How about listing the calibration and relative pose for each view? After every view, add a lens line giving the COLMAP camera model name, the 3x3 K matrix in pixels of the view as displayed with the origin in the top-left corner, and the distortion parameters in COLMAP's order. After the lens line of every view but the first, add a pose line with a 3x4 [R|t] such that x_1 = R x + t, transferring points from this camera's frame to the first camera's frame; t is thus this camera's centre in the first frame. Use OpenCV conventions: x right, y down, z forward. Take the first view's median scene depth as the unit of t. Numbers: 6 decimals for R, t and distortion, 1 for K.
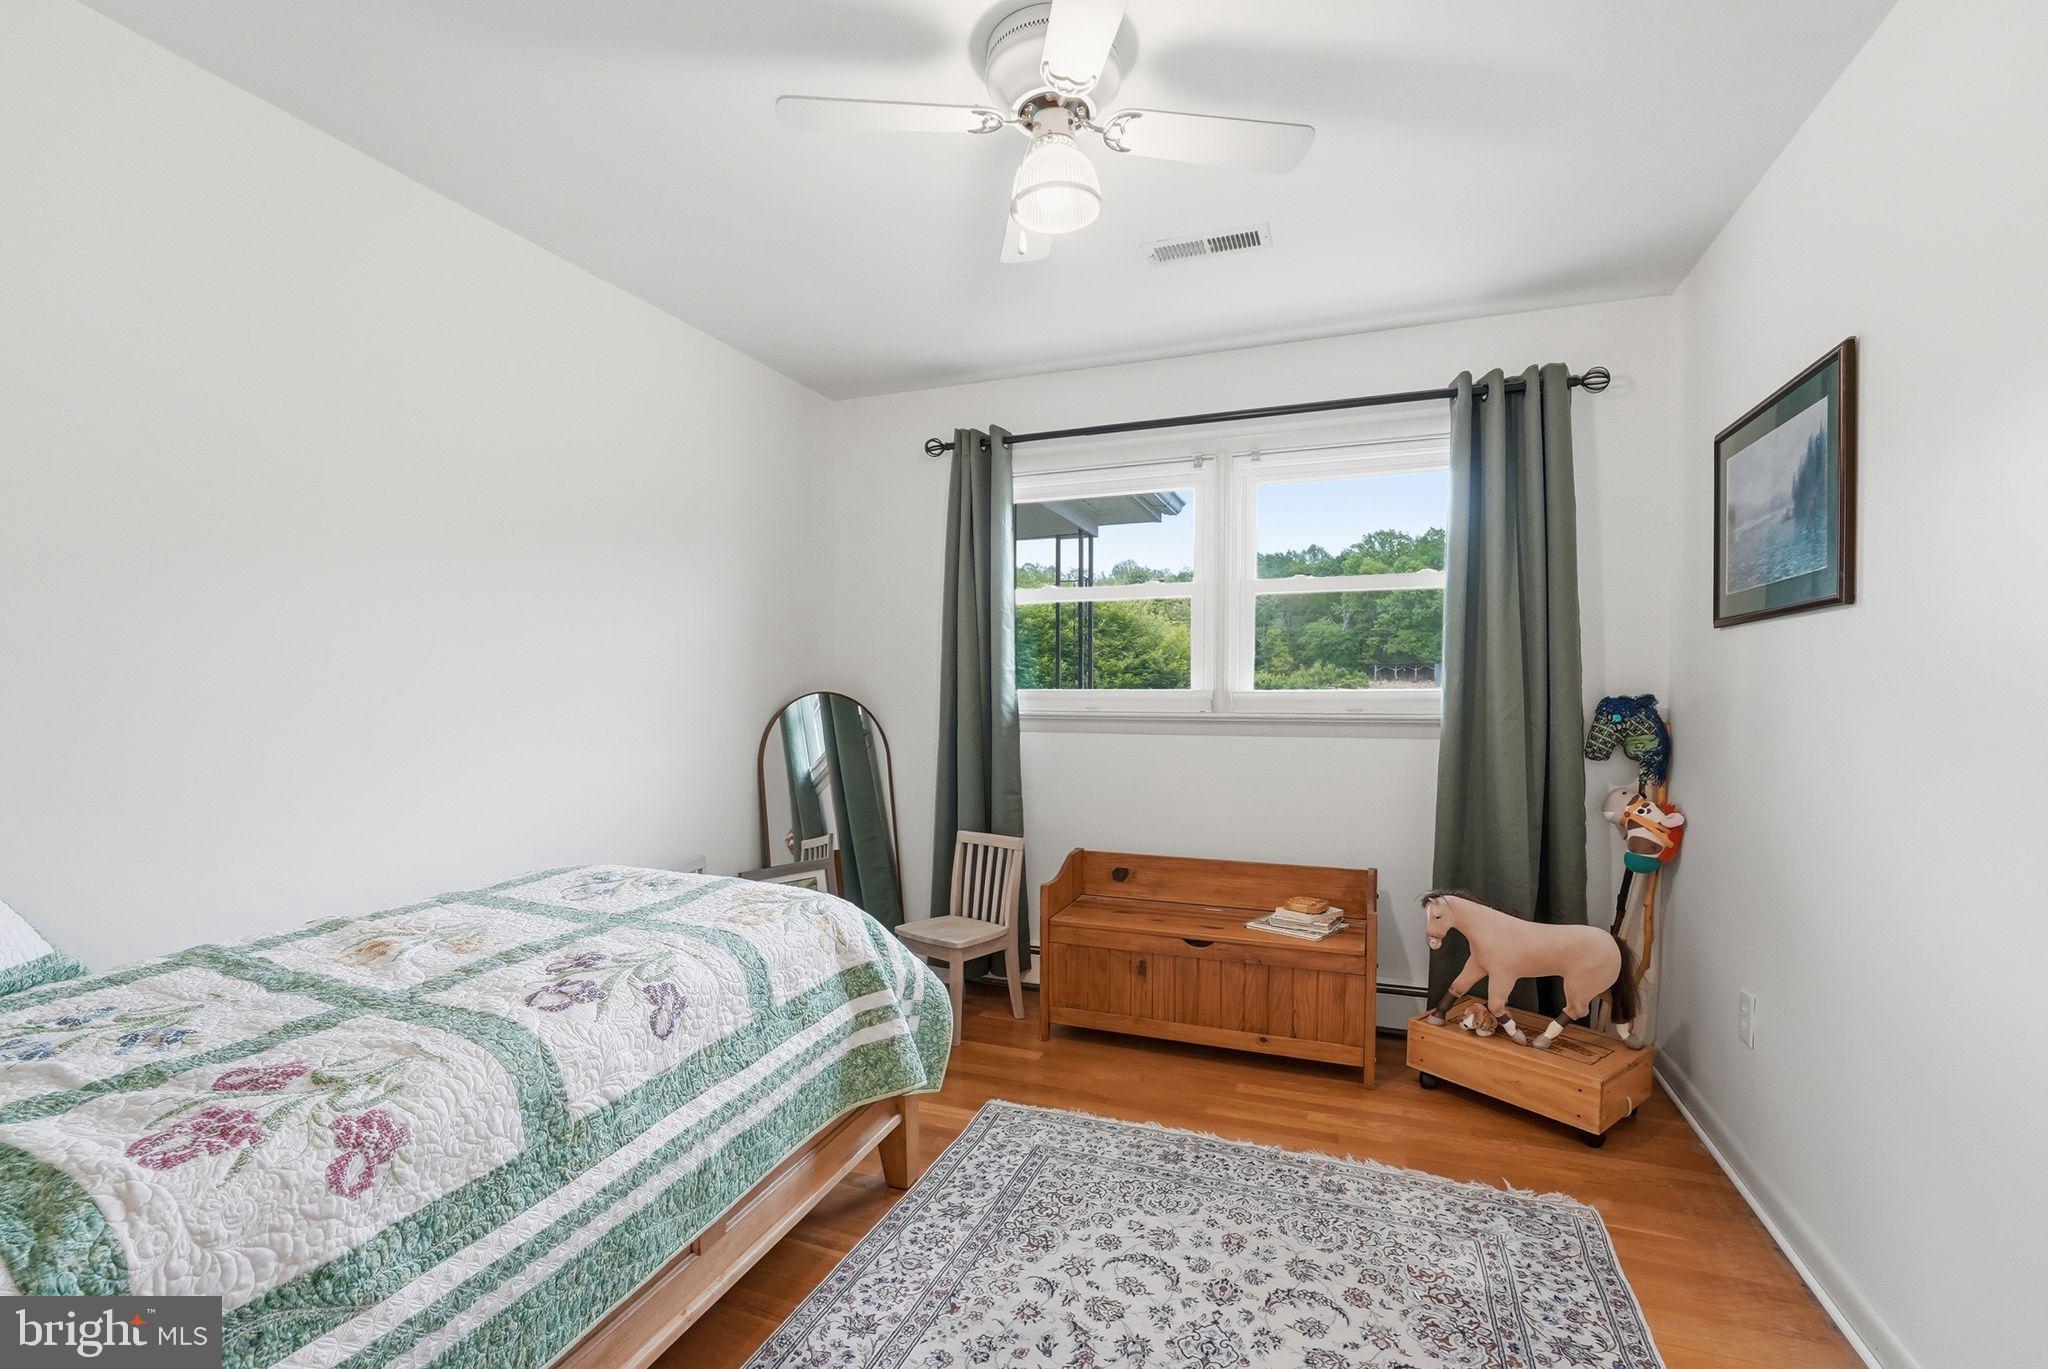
lens RADIAL K [[901.4, 0, 1019.4], [0, 901.4, 690.6], [0, 0, 1]] dist [-0.000462, -0.000057]
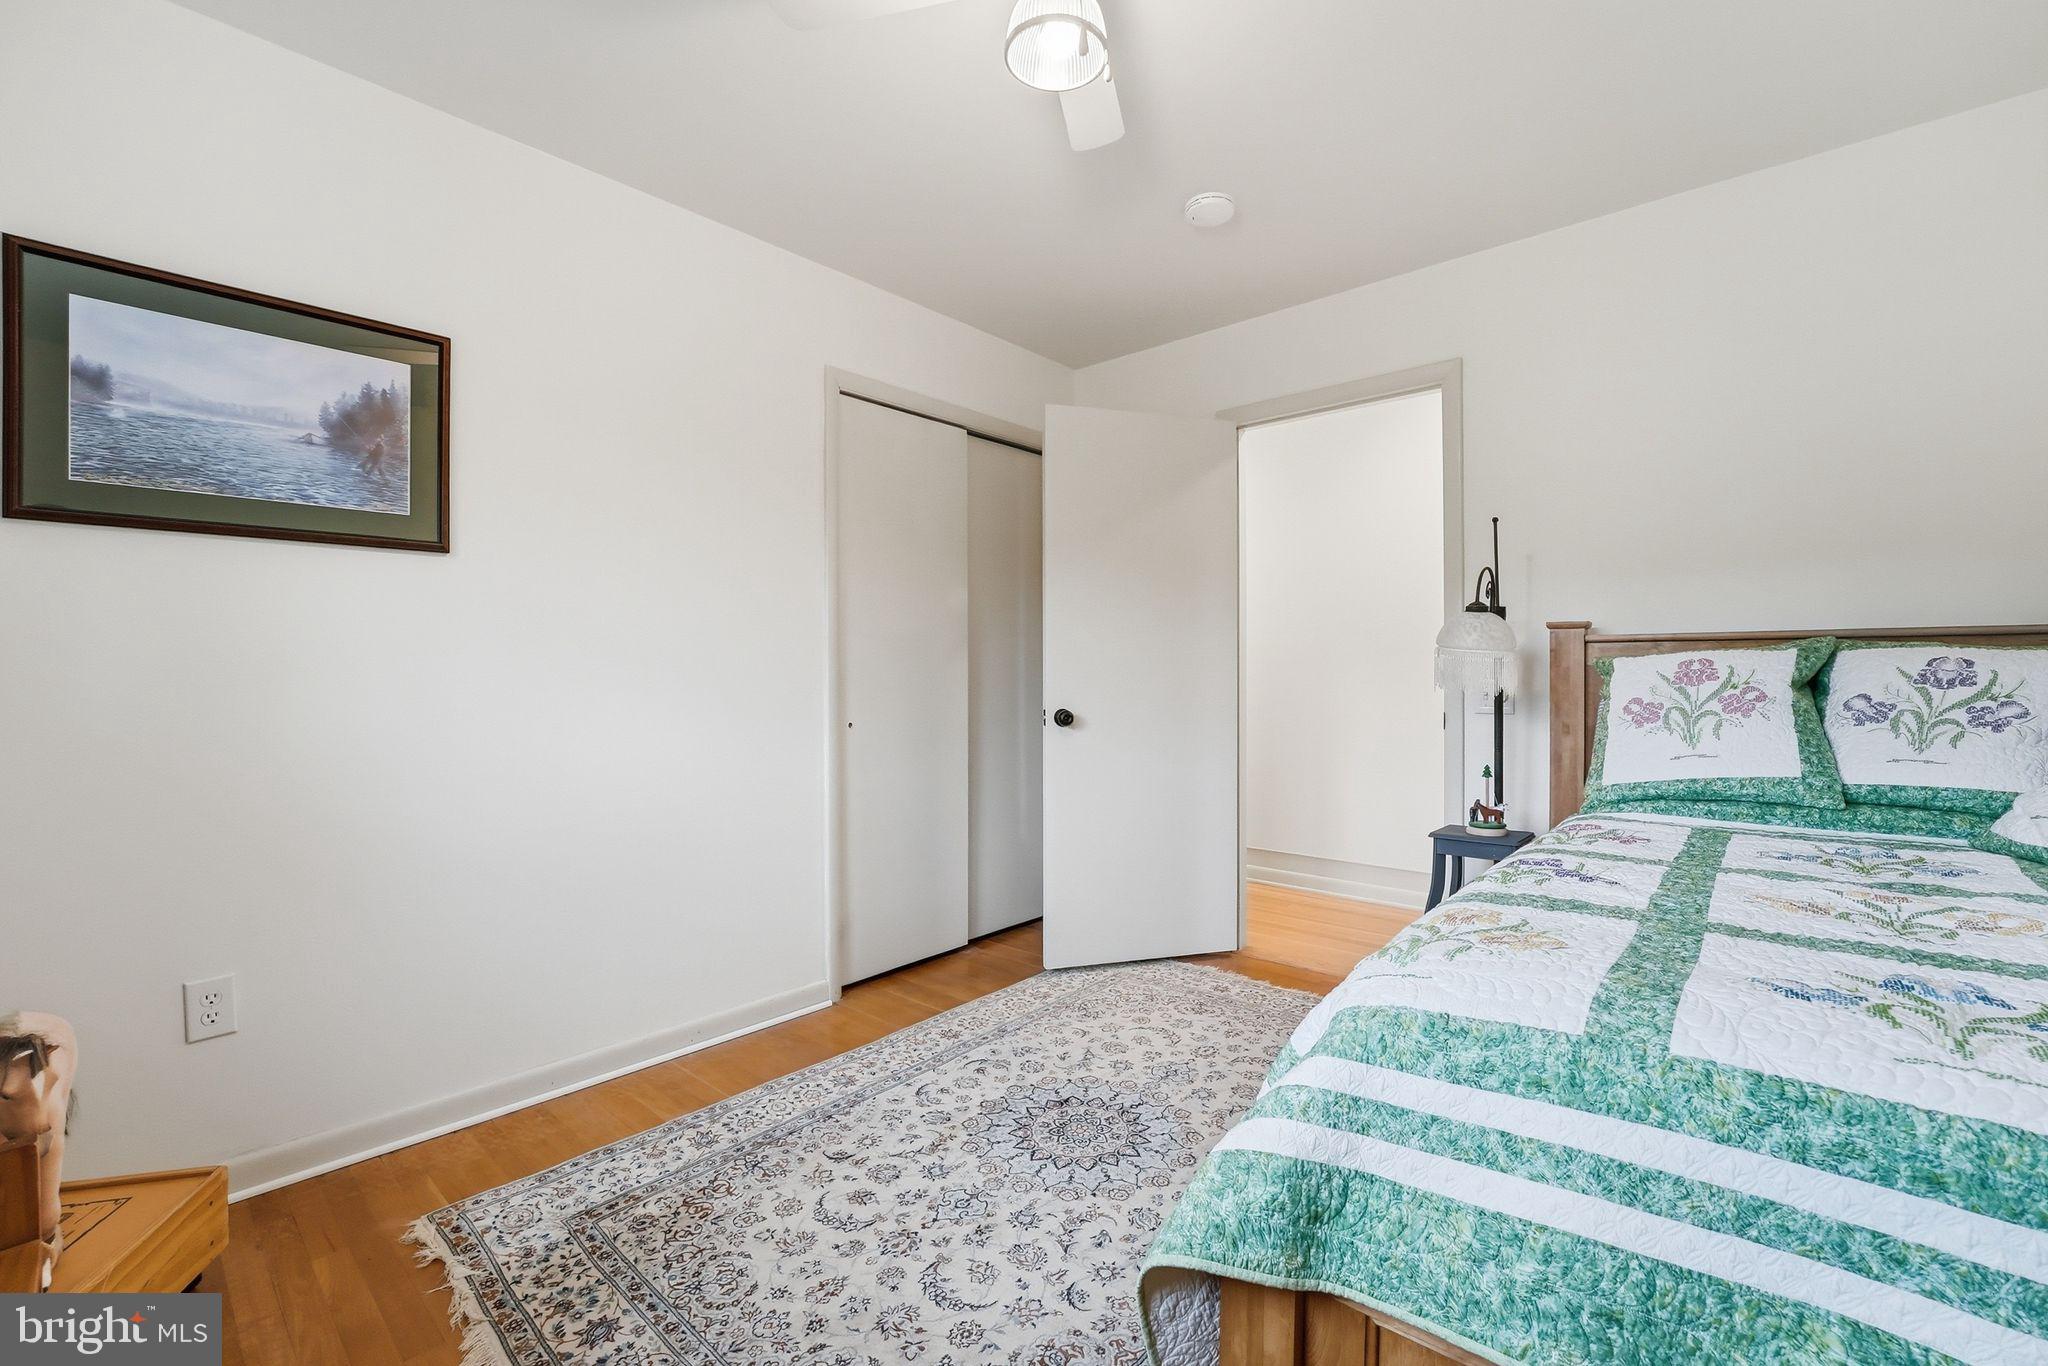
lens RADIAL K [[901.4, 0, 1019.0], [0, 901.4, 676.3], [0, 0, 1]] dist [-0.000462, -0.000057]
pose [[-0.937944, 0.005519, 0.346742, -0.223435], [0.005672, 0.999984, -0.000575, 0.071649], [-0.346739, 0.001427, -0.937961, 1.836786]]
